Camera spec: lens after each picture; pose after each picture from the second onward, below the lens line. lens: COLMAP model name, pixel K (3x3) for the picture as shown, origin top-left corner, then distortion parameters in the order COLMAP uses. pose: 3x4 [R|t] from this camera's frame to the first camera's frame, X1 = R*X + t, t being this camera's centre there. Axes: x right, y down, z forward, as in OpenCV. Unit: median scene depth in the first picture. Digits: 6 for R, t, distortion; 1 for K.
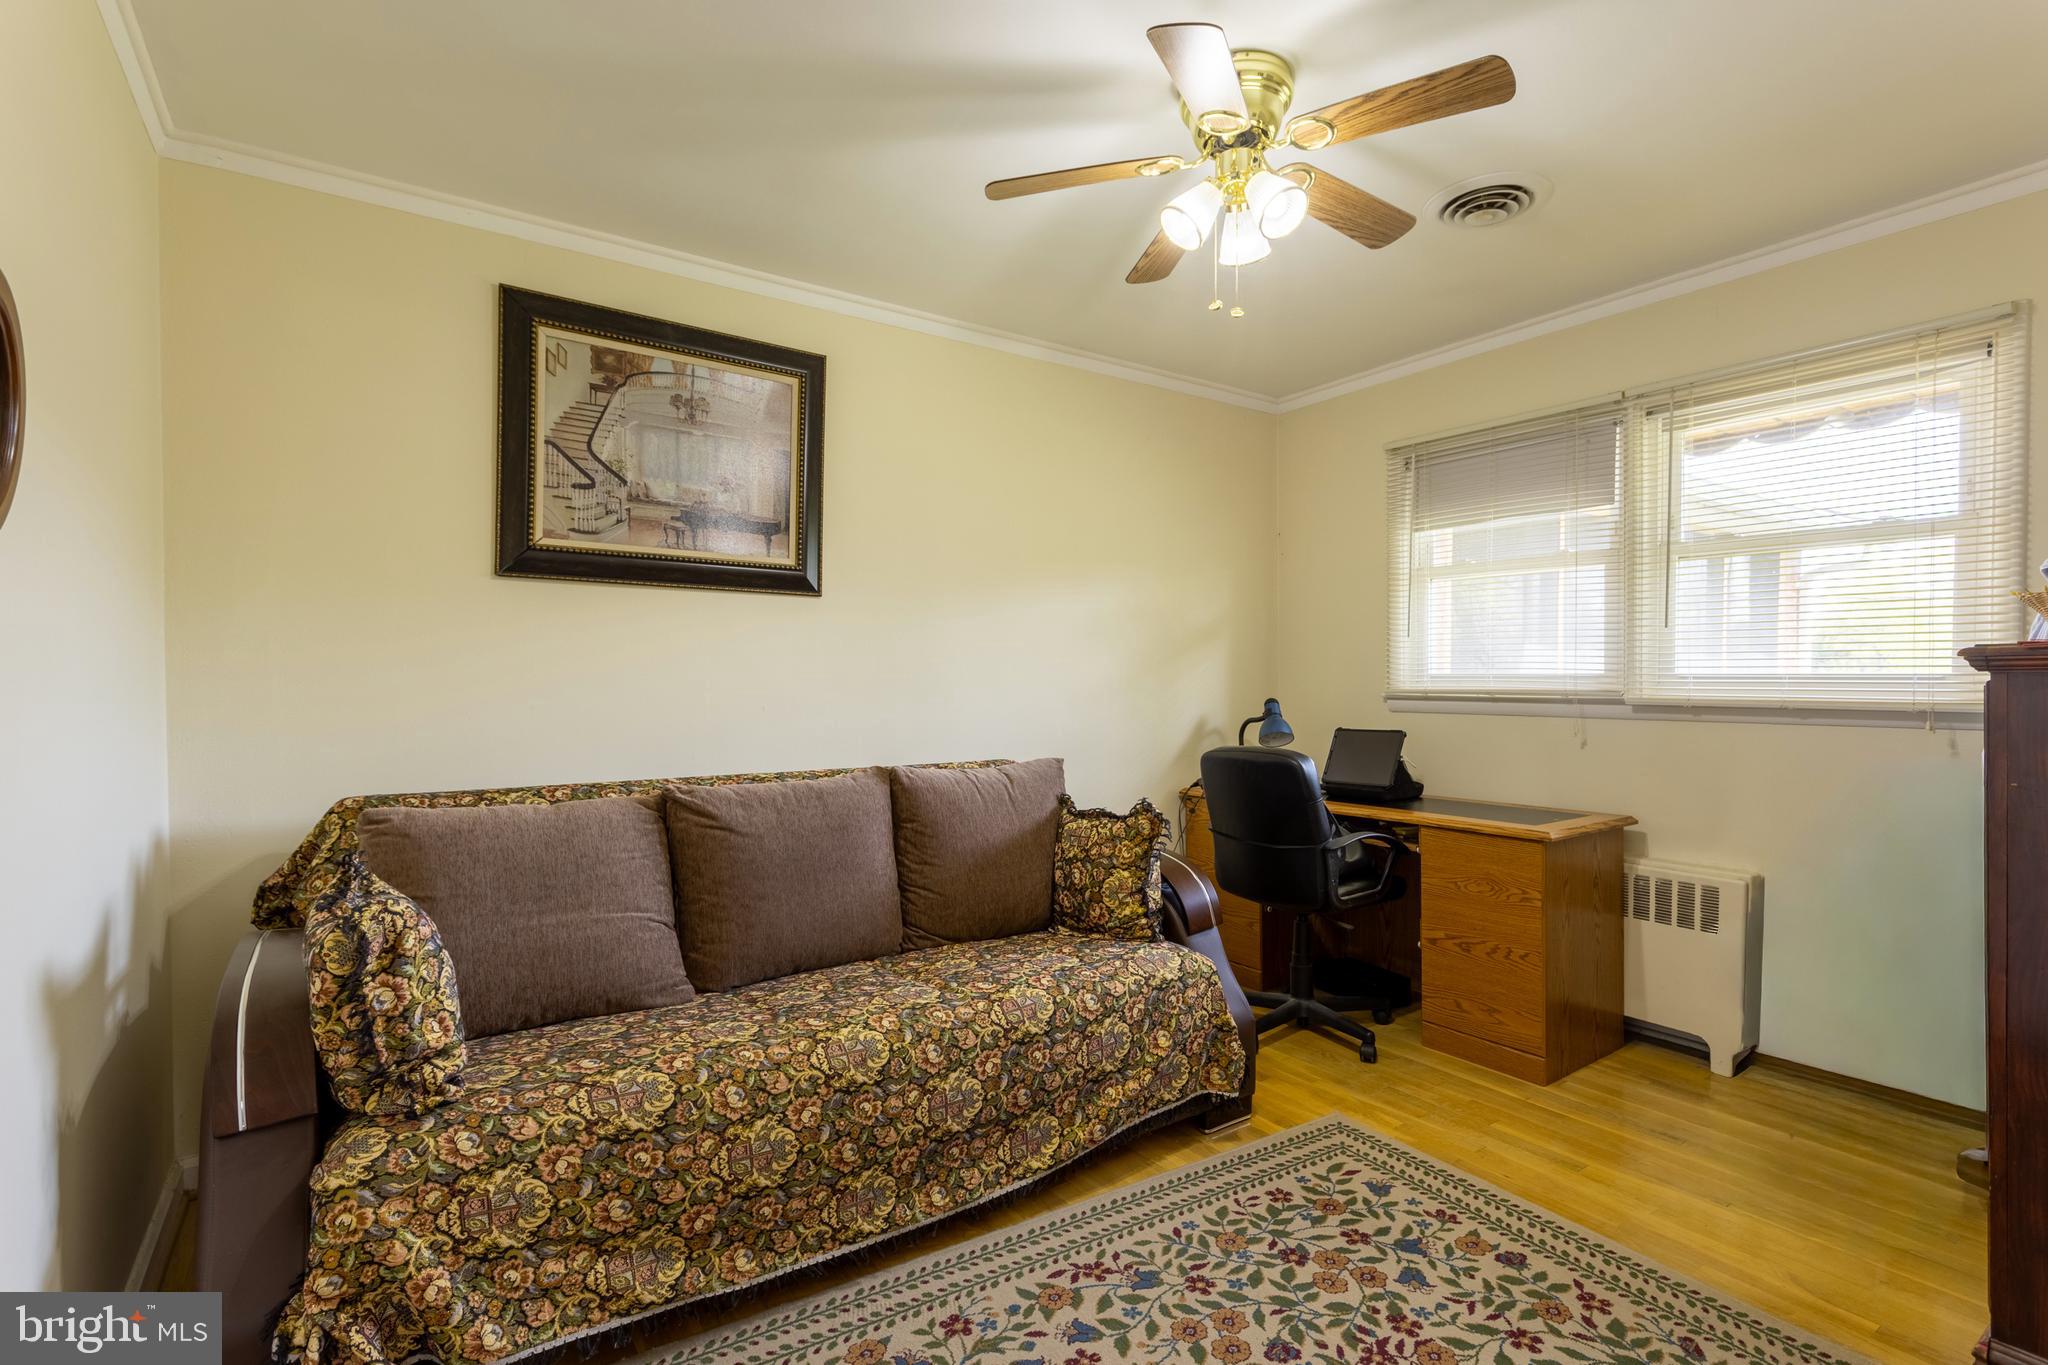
lens RADIAL K [[958.0, 0, 1014.9], [0, 958.0, 685.0], [0, 0, 1]] dist [-0.001561, 0.000773]
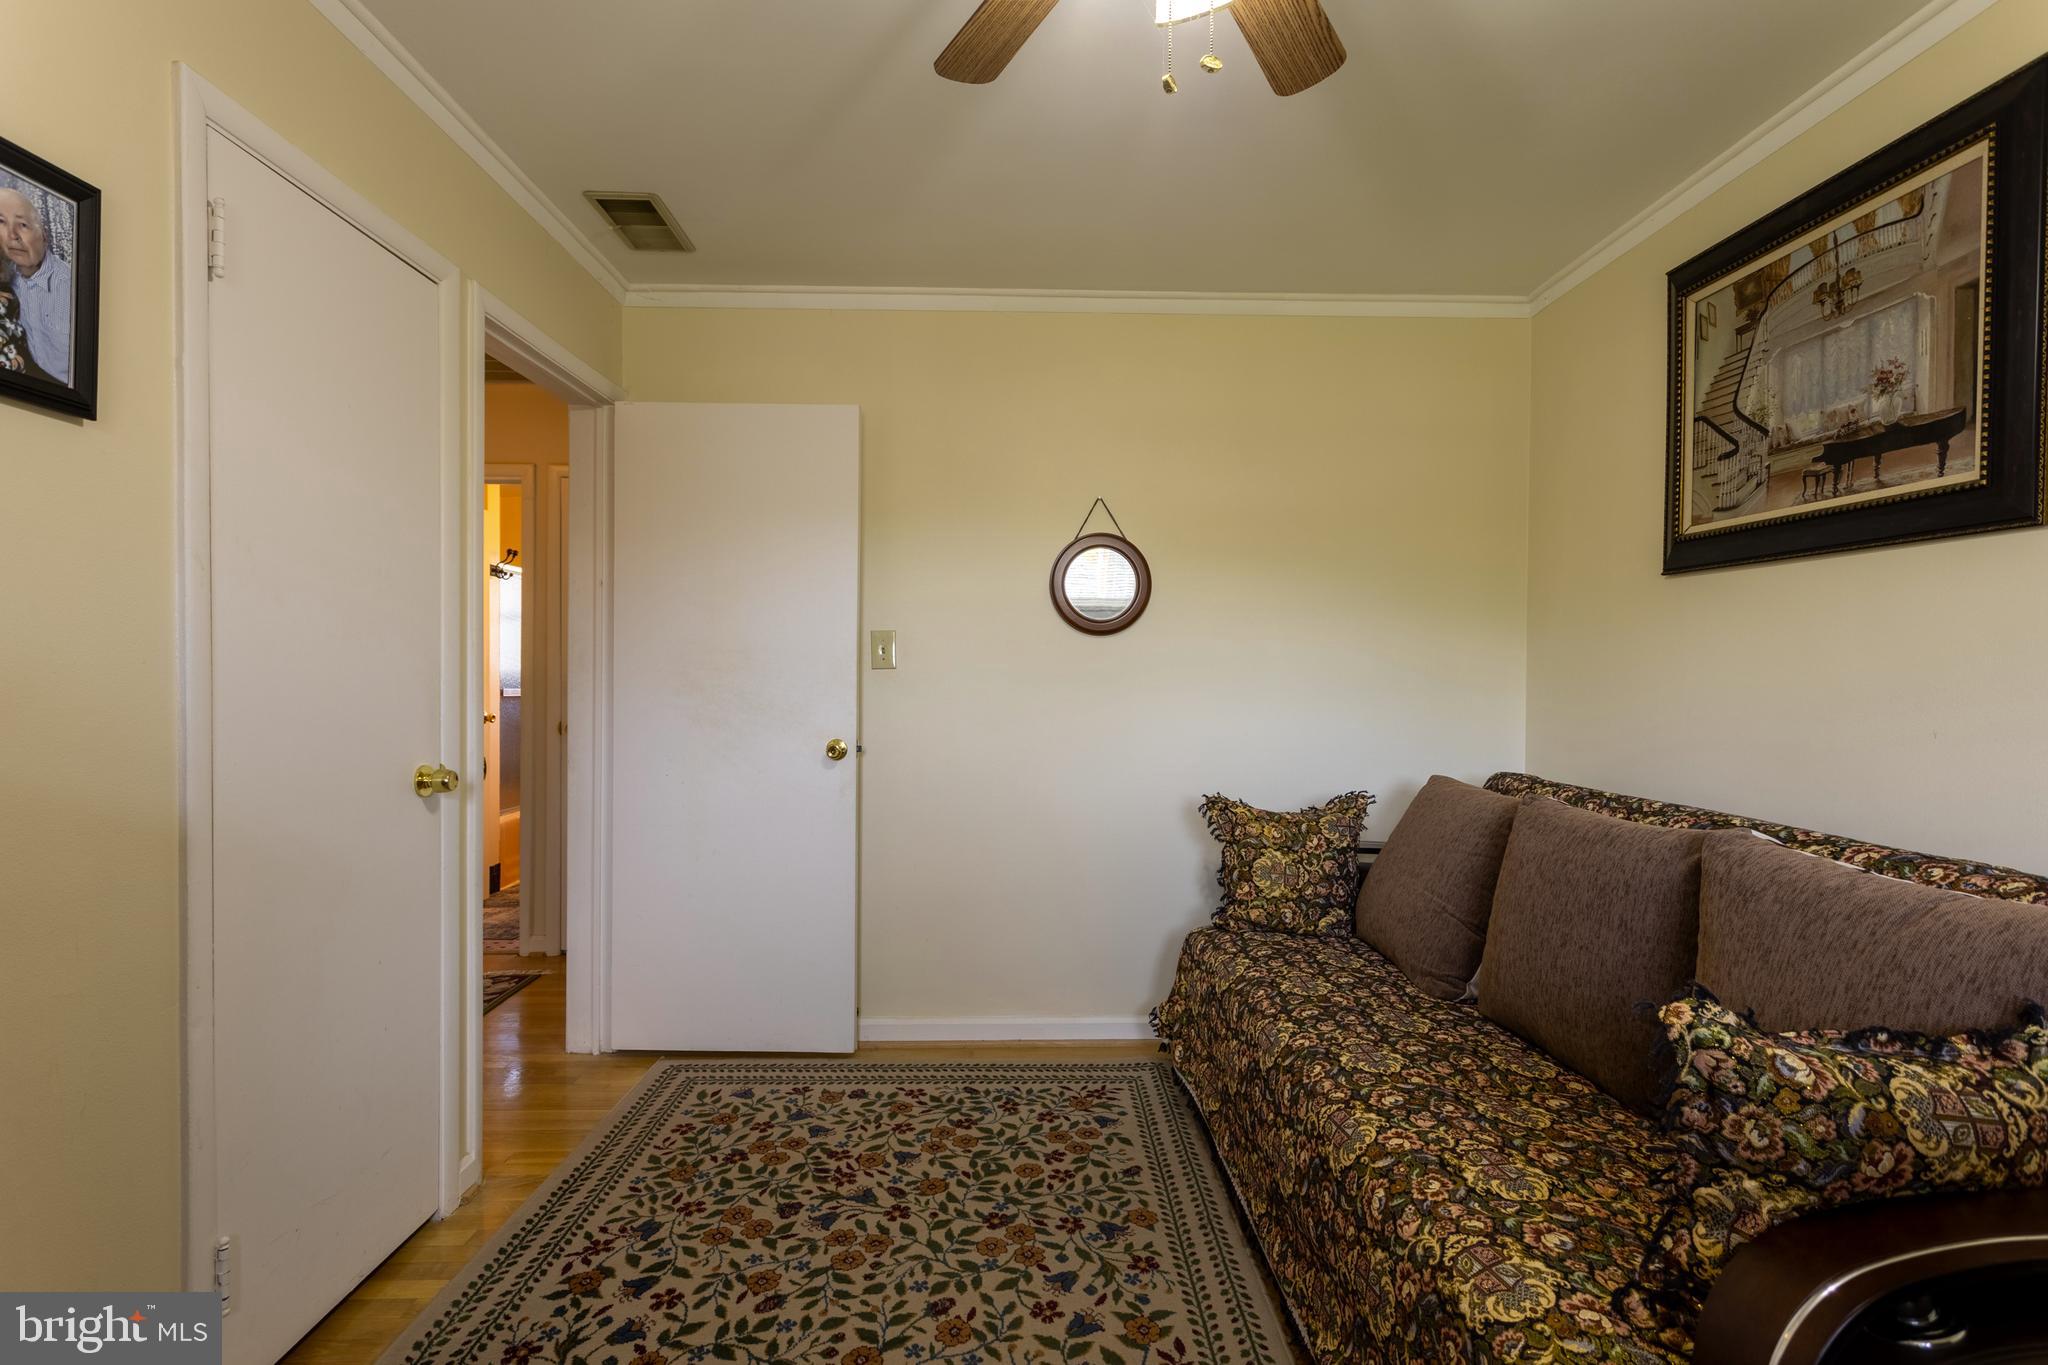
lens RADIAL K [[958.0, 0, 1017.3], [0, 958.0, 674.7], [0, 0, 1]] dist [-0.001561, 0.000773]
pose [[-0.550975, 0.002161, -0.834519, 0.599277], [-0.004877, 0.999971, 0.005809, -0.014683], [0.834508, 0.007270, -0.550948, 0.936503]]
